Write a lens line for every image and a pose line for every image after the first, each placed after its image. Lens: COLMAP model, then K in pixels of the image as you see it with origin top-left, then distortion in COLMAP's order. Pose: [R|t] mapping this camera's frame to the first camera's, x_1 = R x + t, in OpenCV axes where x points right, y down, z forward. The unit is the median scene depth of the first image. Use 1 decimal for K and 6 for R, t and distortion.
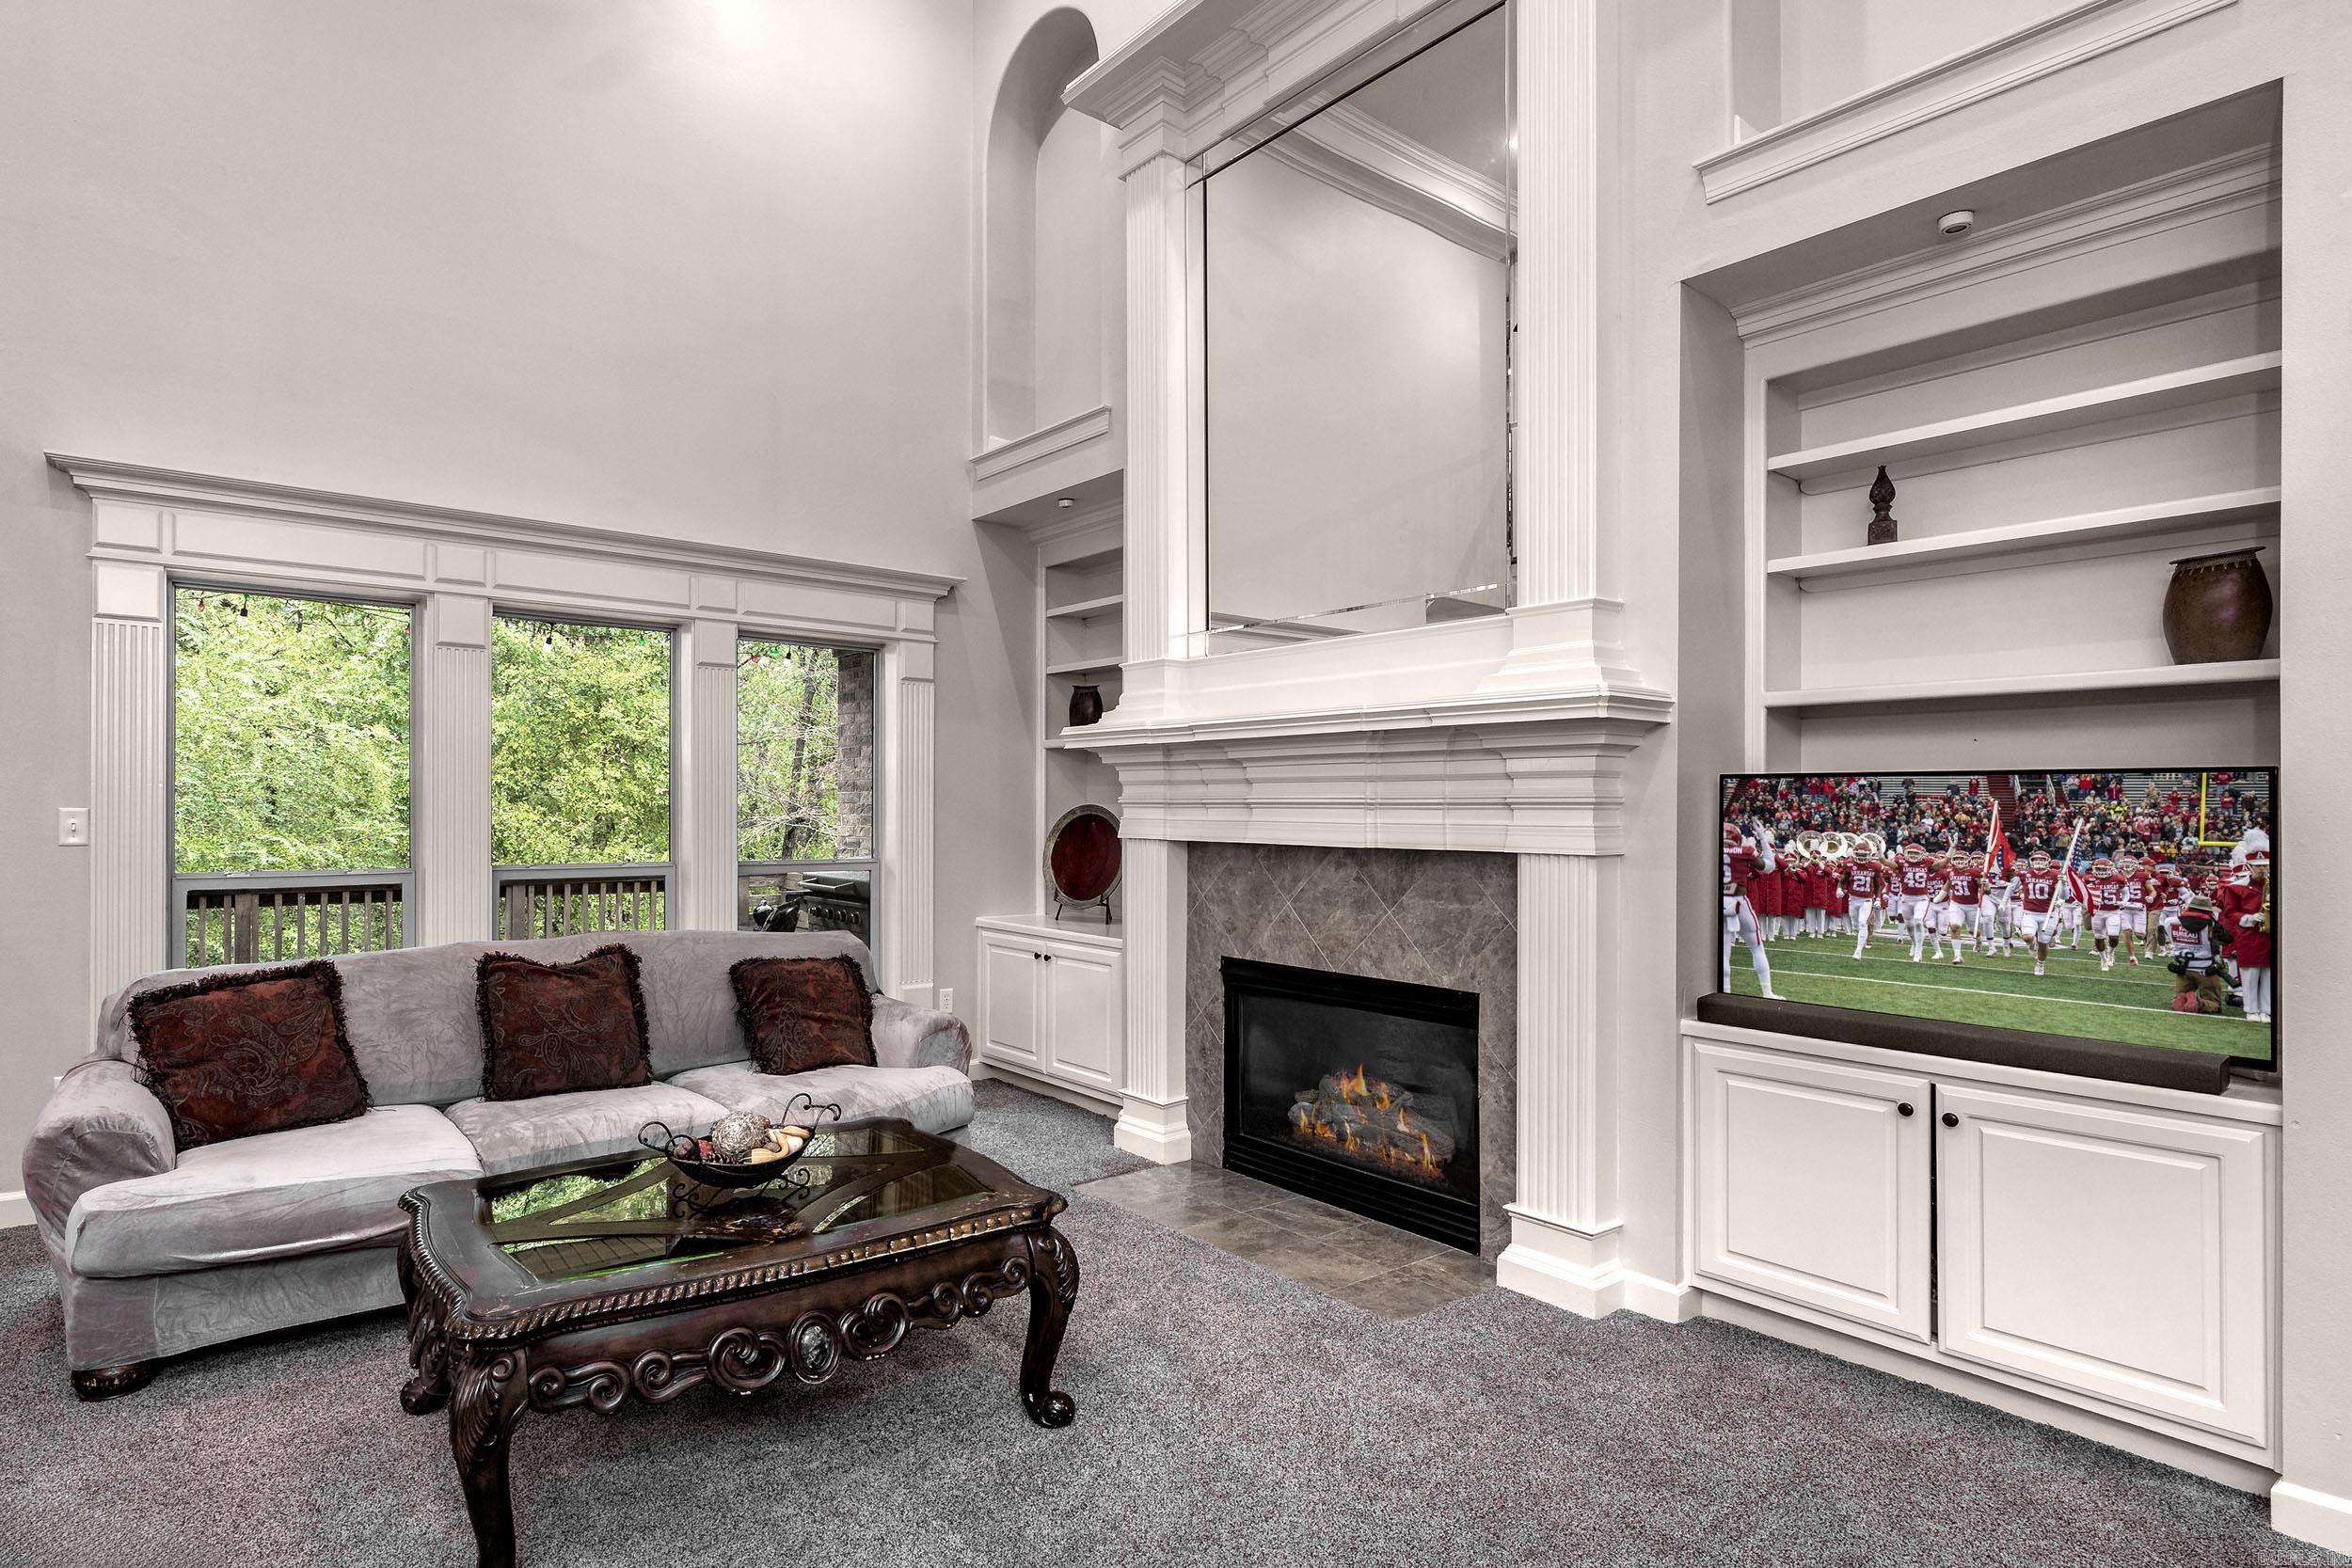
lens RADIAL K [[1191.3, 0, 1103.0], [0, 1191.3, 794.2], [0, 0, 1]] dist [-0.005554, -0.000705]
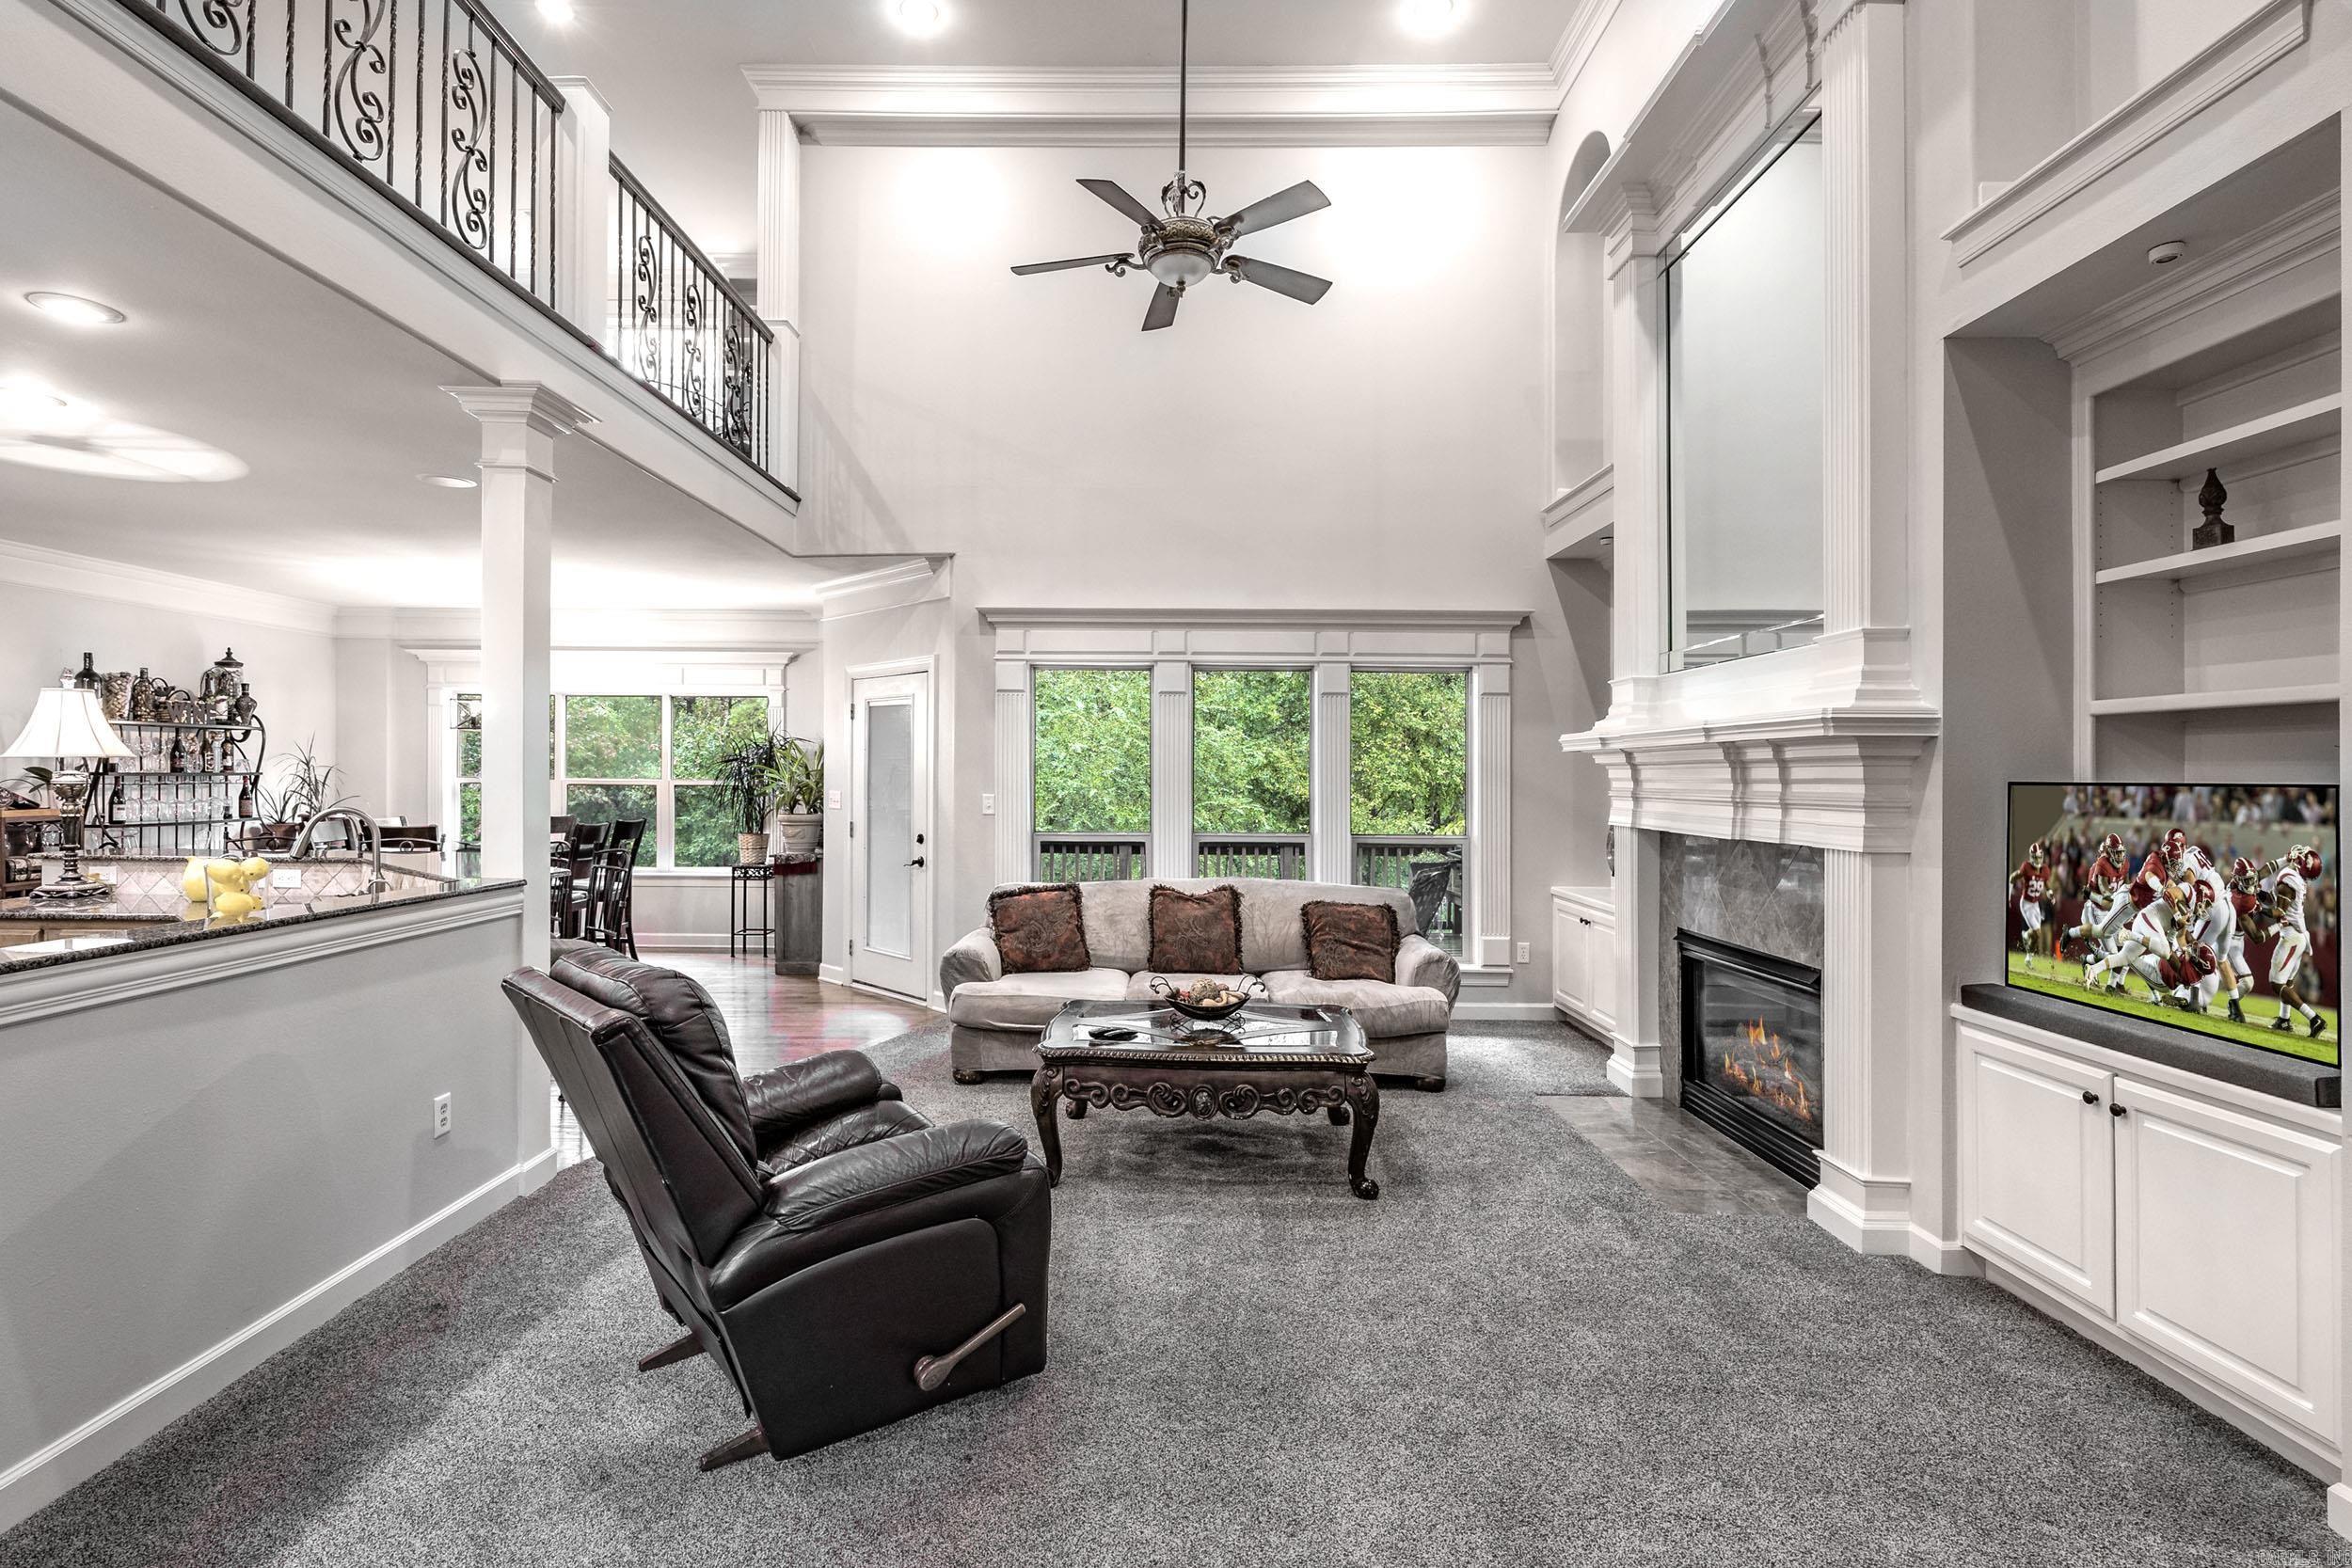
lens RADIAL K [[1109.0, 0, 1148.0], [0, 1109.0, 780.3], [0, 0, 1]] dist [-0.004646, -0.000661]
pose [[0.781102, 0.000778, -0.624403, 0.464037], [0.004372, 0.999968, 0.006716, -0.024370], [0.624388, -0.007975, 0.781074, -0.229644]]
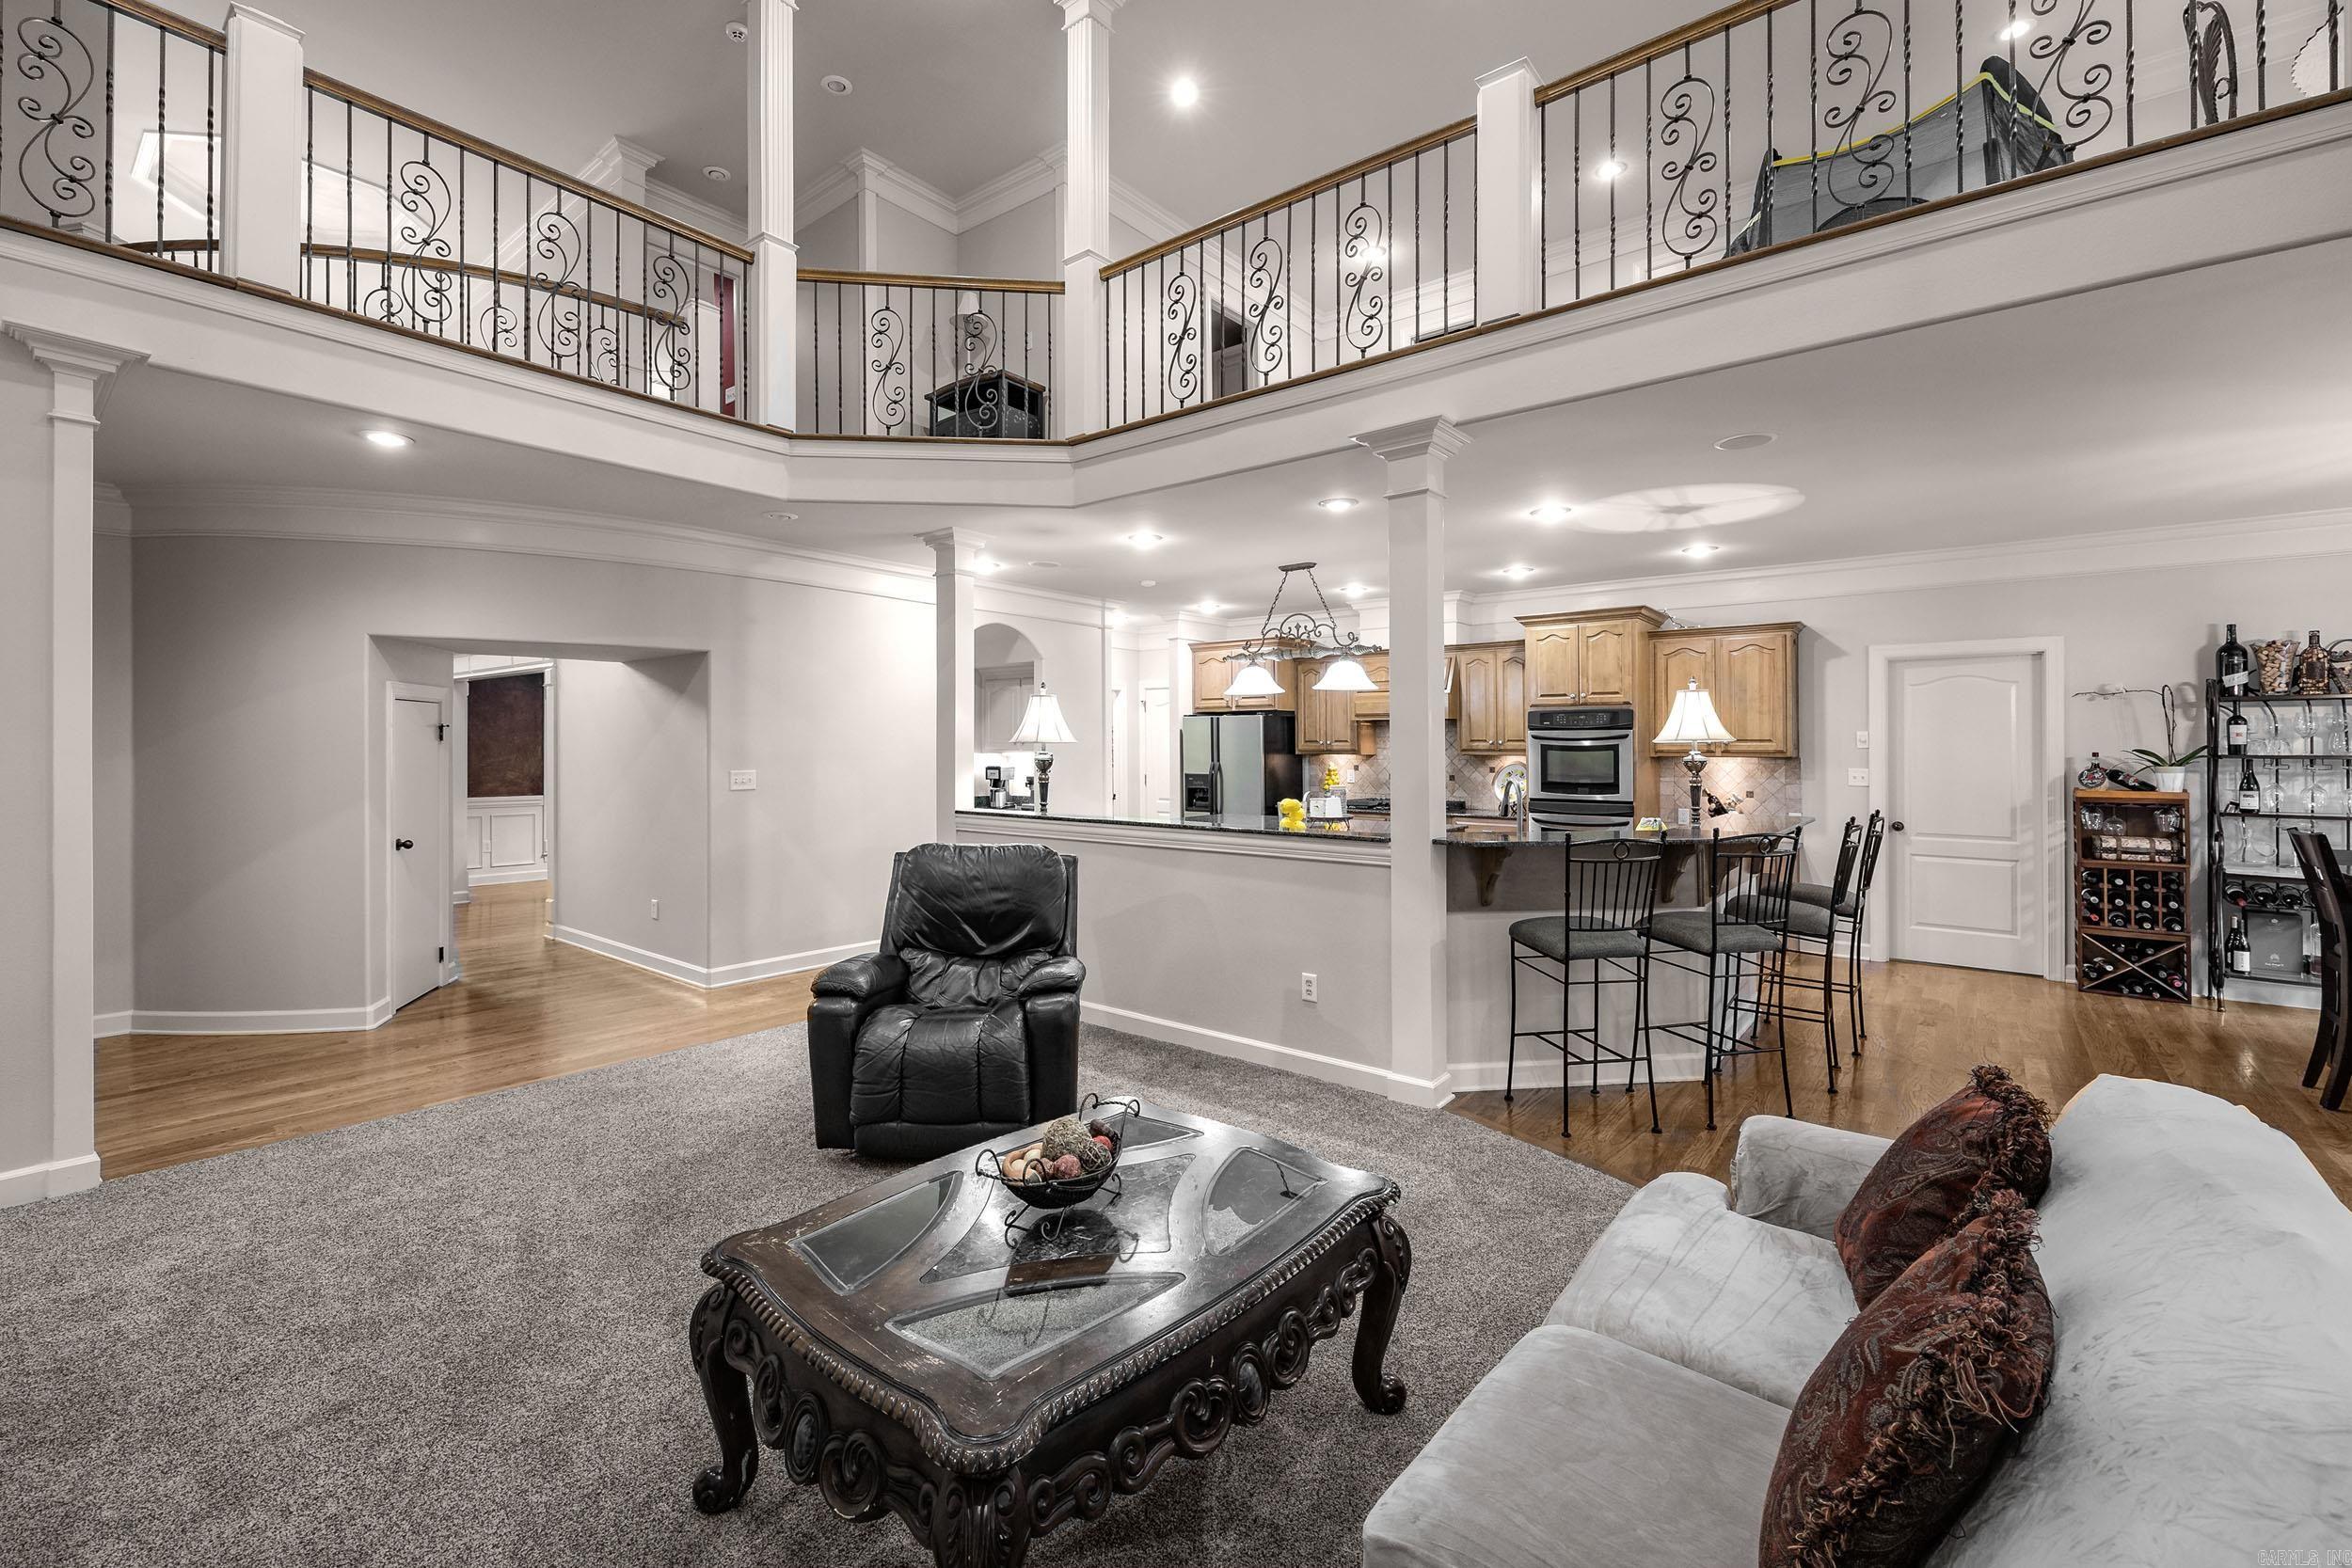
lens RADIAL K [[980.4, 0, 1134.6], [0, 980.4, 767.5], [0, 0, 1]] dist [0.001222, -0.005142]
pose [[-0.976420, -0.005547, -0.215810, -0.144219], [-0.007694, 0.999929, 0.009110, -0.013372], [0.215744, 0.010556, -0.976393, 1.299810]]
